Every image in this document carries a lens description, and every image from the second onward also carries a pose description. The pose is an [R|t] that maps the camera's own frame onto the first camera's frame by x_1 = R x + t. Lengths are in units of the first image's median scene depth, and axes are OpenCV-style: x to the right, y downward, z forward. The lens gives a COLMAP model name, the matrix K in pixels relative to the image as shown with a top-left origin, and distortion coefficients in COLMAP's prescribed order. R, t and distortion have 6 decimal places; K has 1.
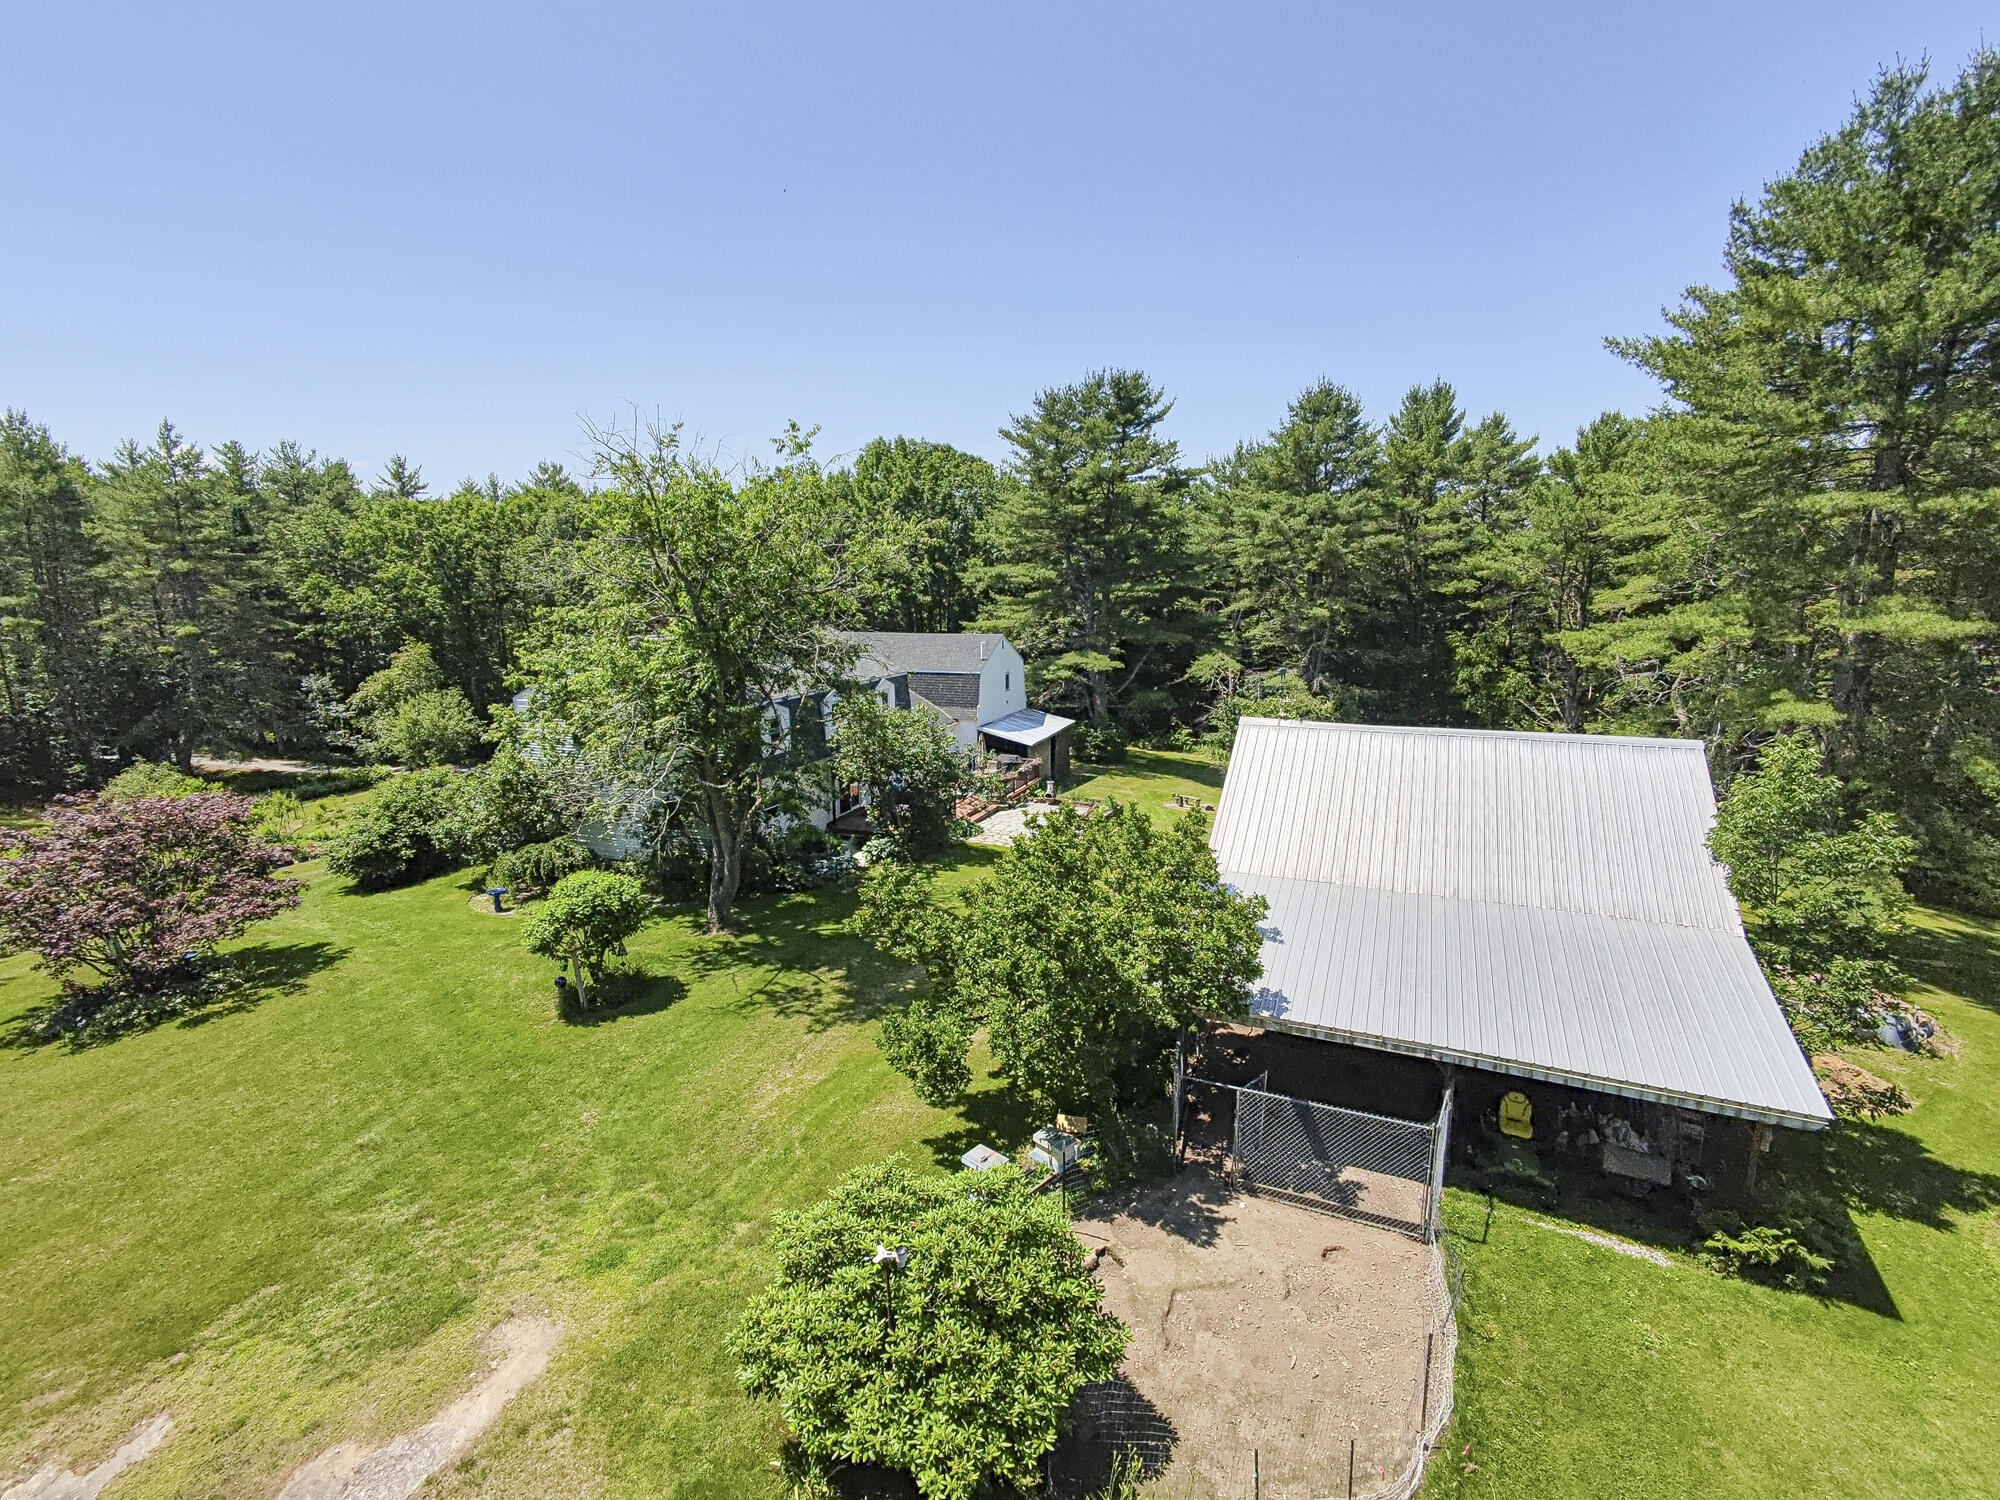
lens RADIAL K [[912.1, 0, 1013.0], [0, 912.1, 754.8], [0, 0, 1]] dist [0.002741, -0.006632]
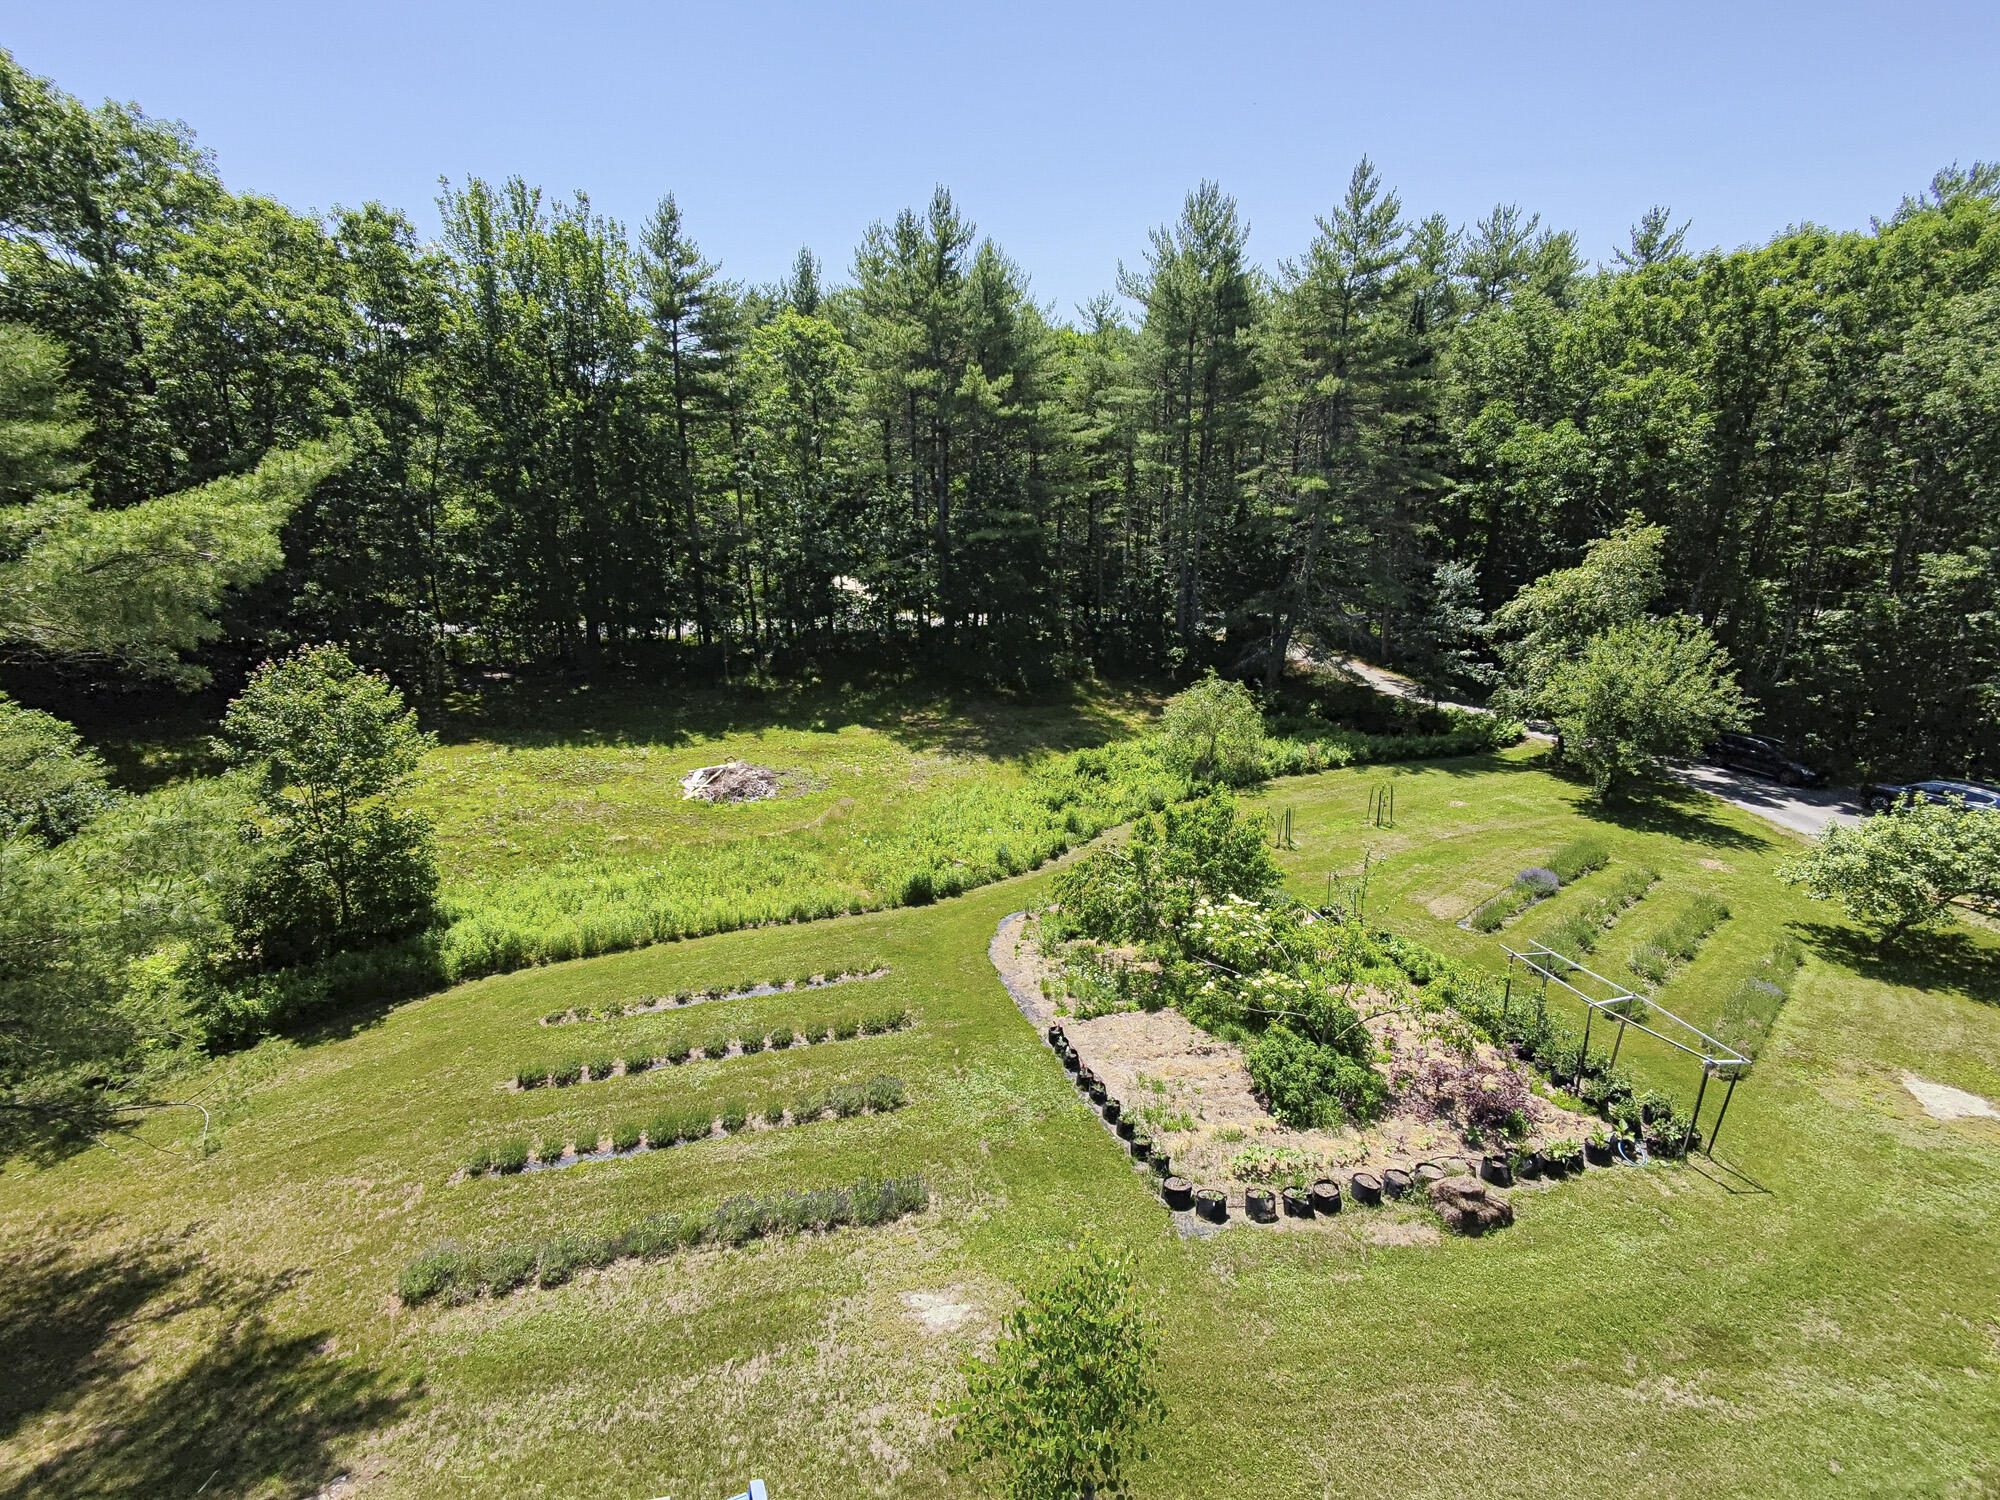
lens RADIAL K [[923.3, 0, 1005.4], [0, 923.3, 743.4], [0, 0, 1]] dist [0.011220, -0.006879]
pose [[0.482390, 0.266617, -0.834395, -0.333033], [-0.162634, 0.963252, 0.213766, -0.051635], [0.860726, 0.032583, 0.508024, 0.388868]]
